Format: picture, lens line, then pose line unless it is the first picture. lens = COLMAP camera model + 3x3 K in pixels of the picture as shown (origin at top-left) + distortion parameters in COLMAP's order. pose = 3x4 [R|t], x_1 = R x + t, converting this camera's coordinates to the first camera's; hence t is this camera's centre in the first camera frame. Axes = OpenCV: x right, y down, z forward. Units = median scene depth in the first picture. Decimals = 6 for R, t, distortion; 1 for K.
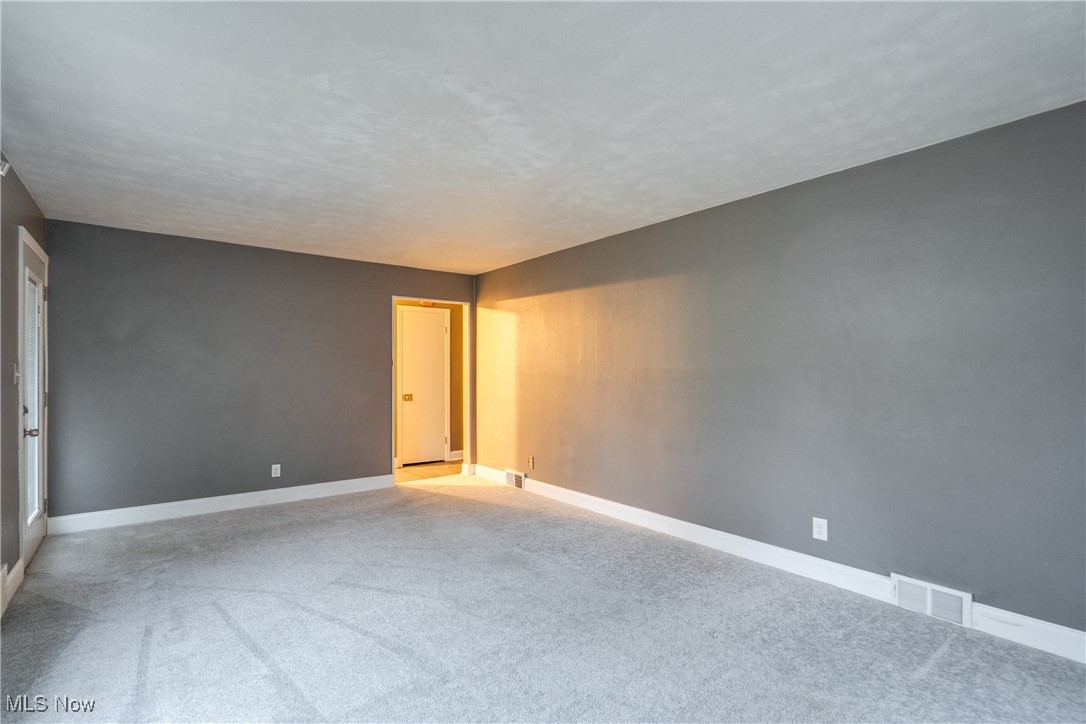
lens RADIAL K [[502.7, 0, 550.4], [0, 502.7, 359.9], [0, 0, 1]] dist [-0.003268, 0.000647]
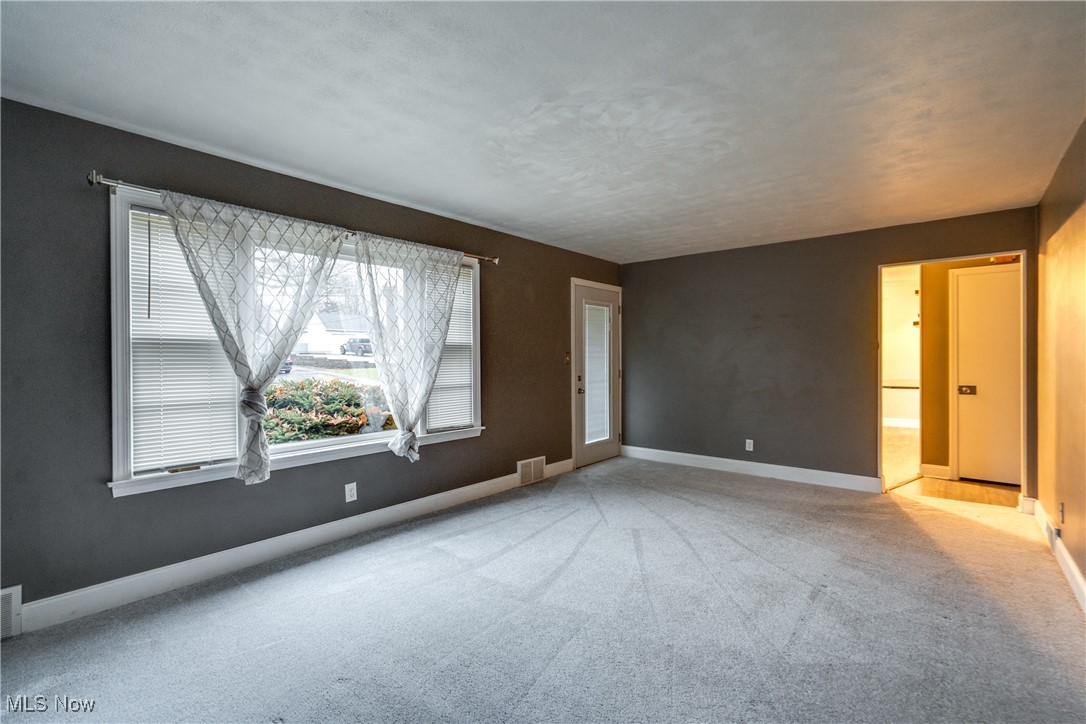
lens RADIAL K [[502.7, 0, 550.4], [0, 502.7, 359.9], [0, 0, 1]] dist [-0.003268, 0.000647]
pose [[0.214897, 0.010975, -0.976575, 0.475315], [0.026038, 0.999517, 0.016963, 0.002041], [0.976290, -0.029074, 0.214507, 0.361828]]
